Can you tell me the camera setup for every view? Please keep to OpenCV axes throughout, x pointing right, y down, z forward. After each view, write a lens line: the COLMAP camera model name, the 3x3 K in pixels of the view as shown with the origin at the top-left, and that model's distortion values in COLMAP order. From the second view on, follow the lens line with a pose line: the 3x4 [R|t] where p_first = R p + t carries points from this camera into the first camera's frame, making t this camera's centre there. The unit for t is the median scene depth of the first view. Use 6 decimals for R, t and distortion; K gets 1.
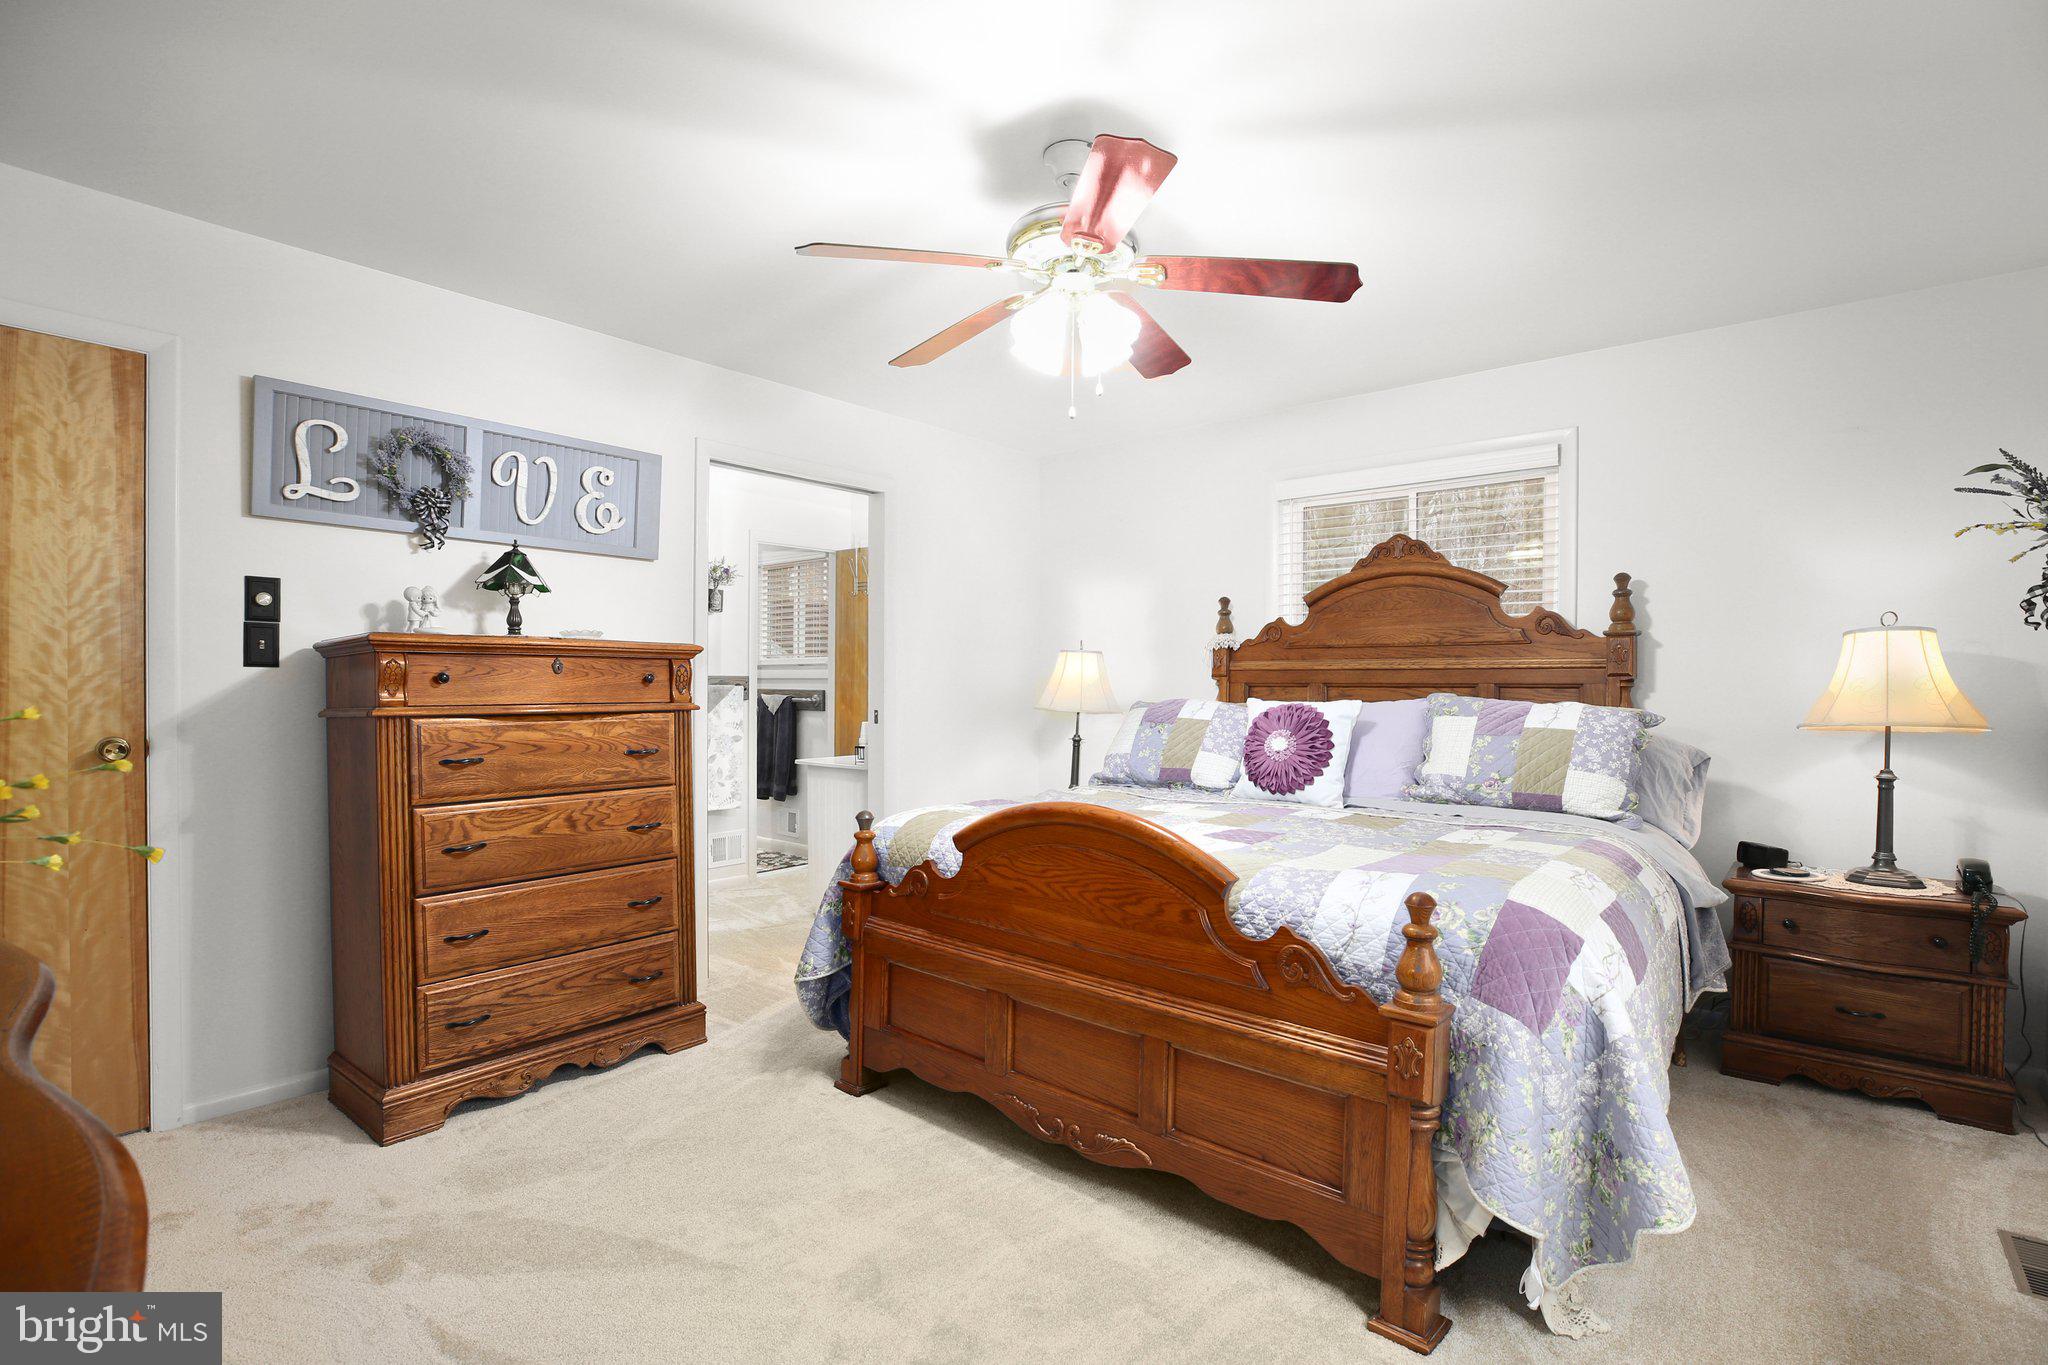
lens RADIAL K [[938.4, 0, 1030.4], [0, 938.4, 698.4], [0, 0, 1]] dist [-0.031901, 0.006261]
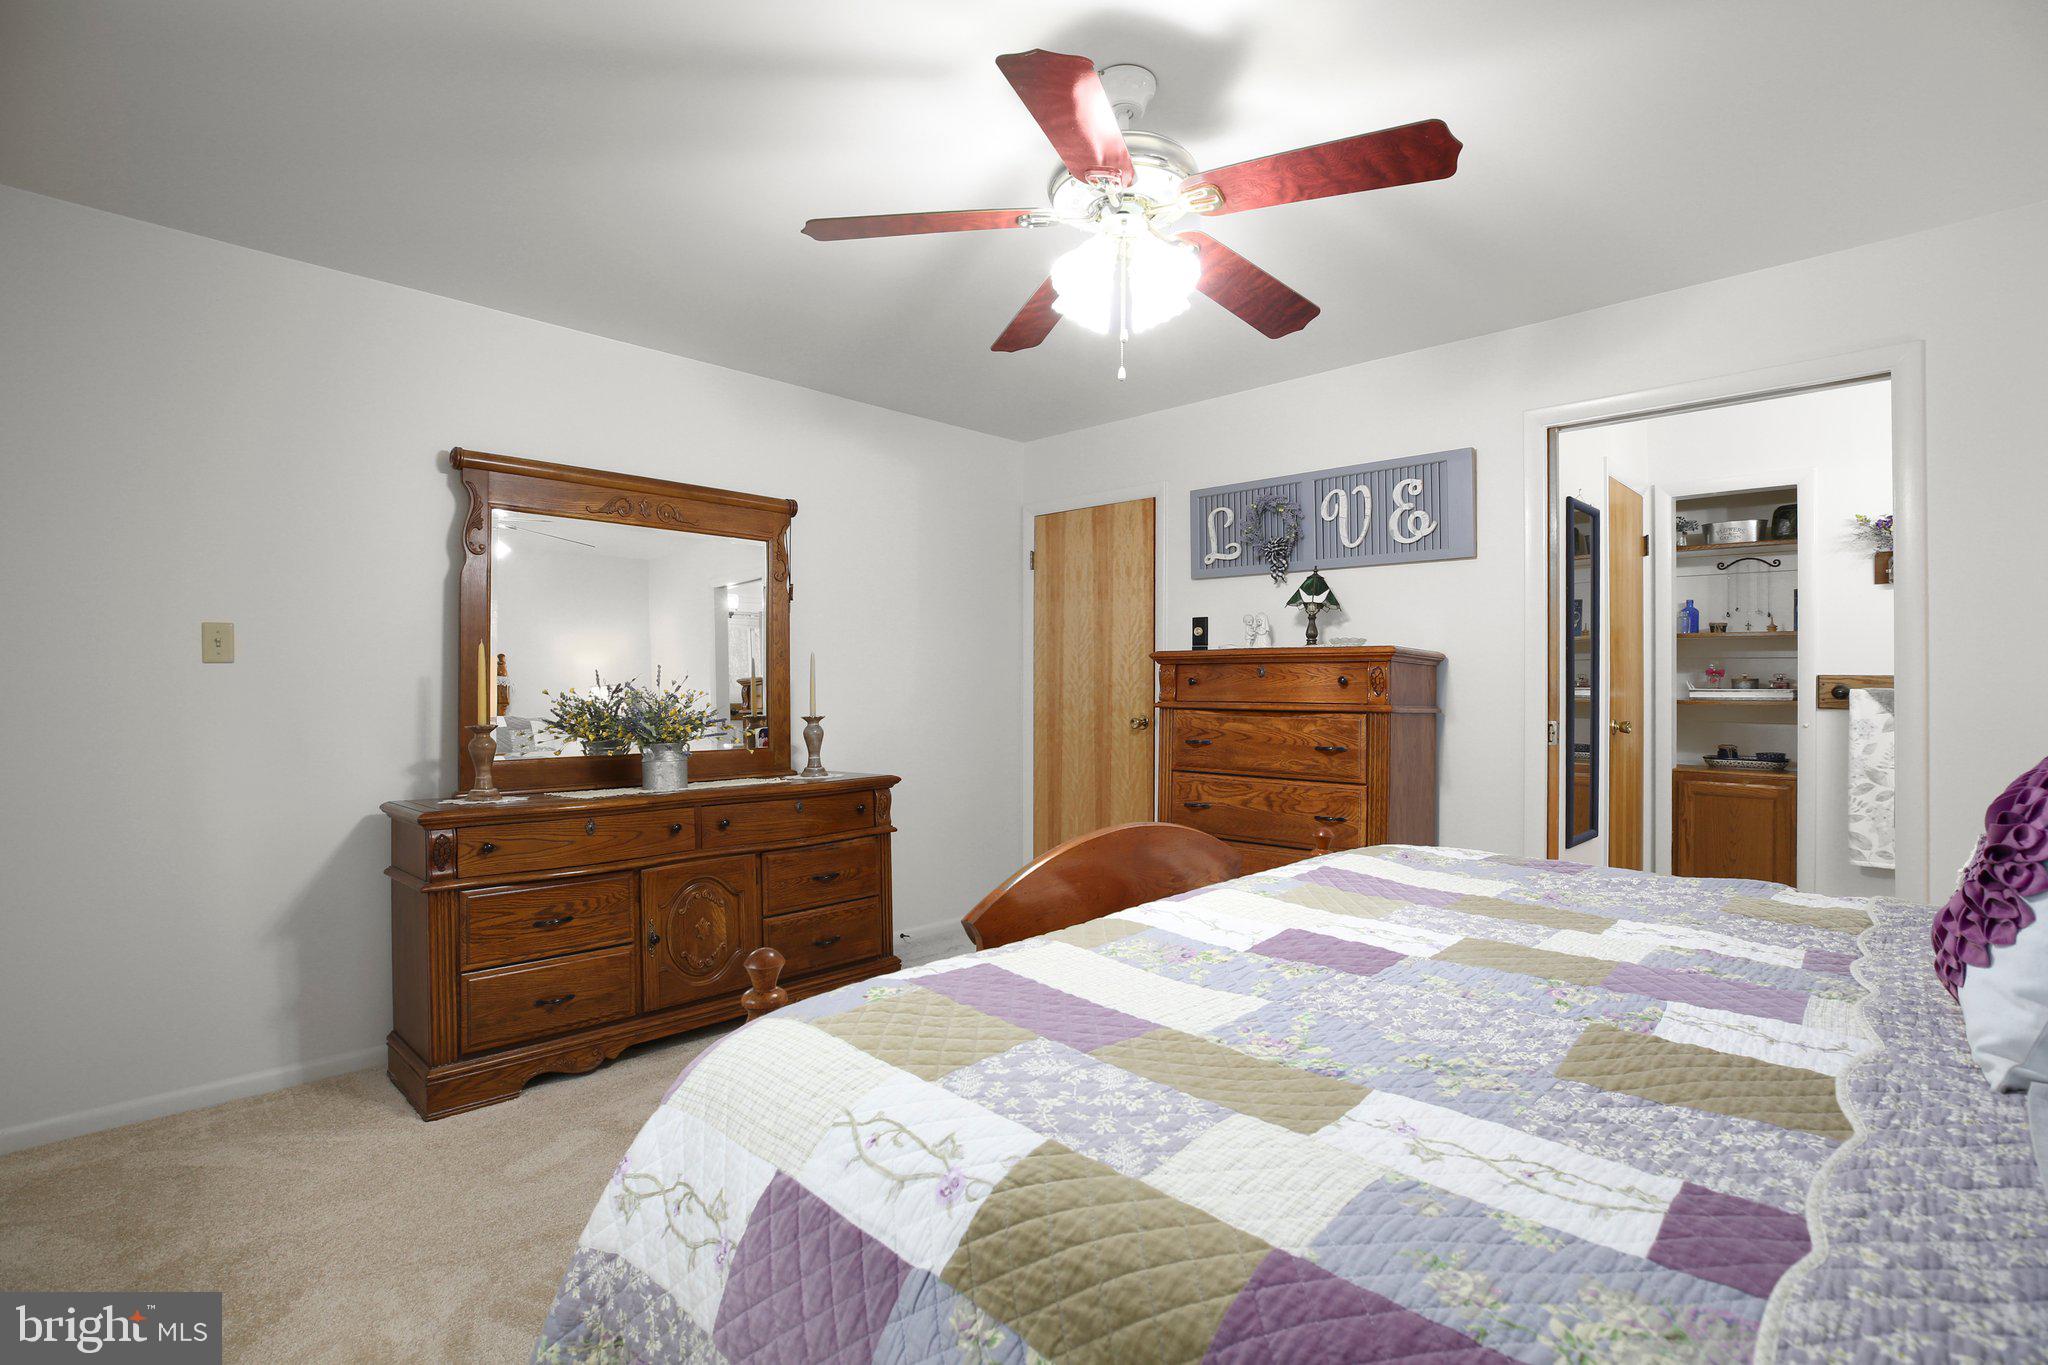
lens RADIAL K [[938.4, 0, 1030.7], [0, 938.4, 673.9], [0, 0, 1]] dist [-0.031901, 0.006261]
pose [[-0.051249, -0.013572, -0.998594, 0.706532], [-0.017944, 0.999759, -0.012667, -0.010071], [0.998525, 0.017269, -0.051480, 0.735667]]
